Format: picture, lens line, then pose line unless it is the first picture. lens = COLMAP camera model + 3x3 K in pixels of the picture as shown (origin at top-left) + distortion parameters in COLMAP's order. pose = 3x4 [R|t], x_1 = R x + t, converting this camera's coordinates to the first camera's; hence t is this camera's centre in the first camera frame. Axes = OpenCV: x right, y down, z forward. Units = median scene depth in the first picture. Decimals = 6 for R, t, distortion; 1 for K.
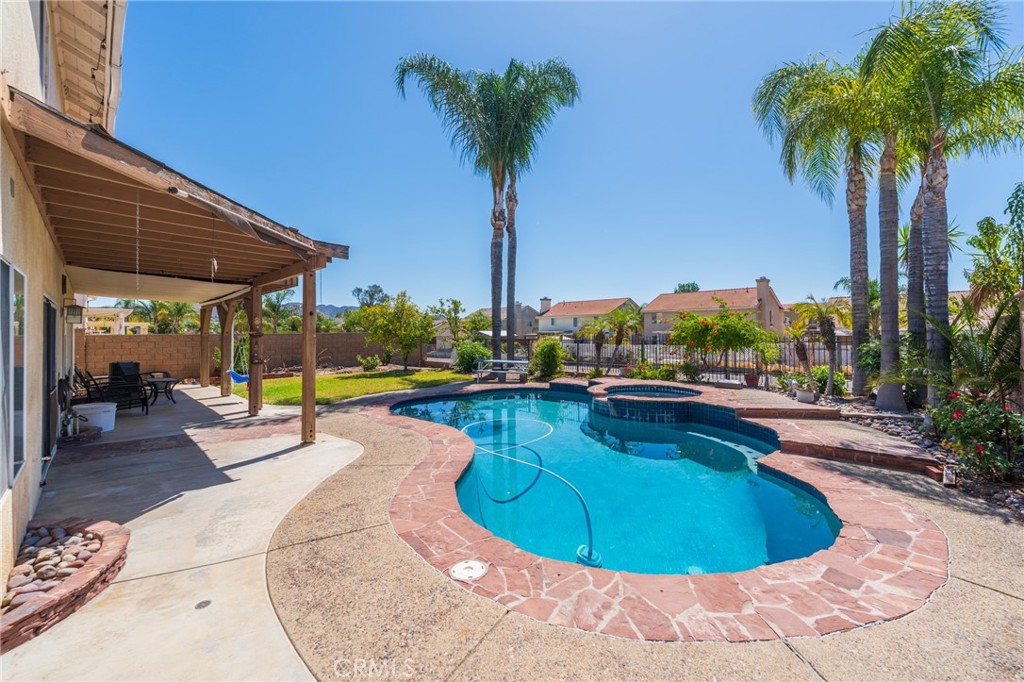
lens RADIAL K [[415.8, 0, 525.7], [0, 415.8, 327.8], [0, 0, 1]] dist [0.000940, -0.001031]
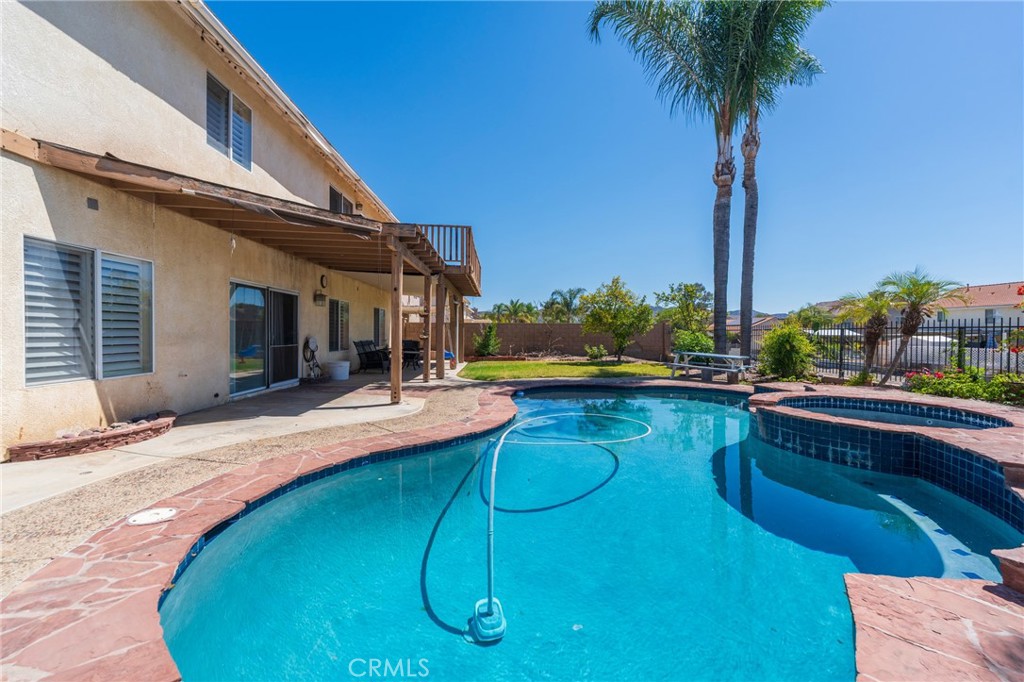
lens RADIAL K [[415.8, 0, 514.0], [0, 415.8, 339.3], [0, 0, 1]] dist [0.000940, -0.001031]
pose [[0.715602, 0.022156, -0.698156, 0.388585], [-0.003603, 0.999601, 0.028029, 0.052574], [0.698499, -0.017542, 0.715396, 0.317679]]
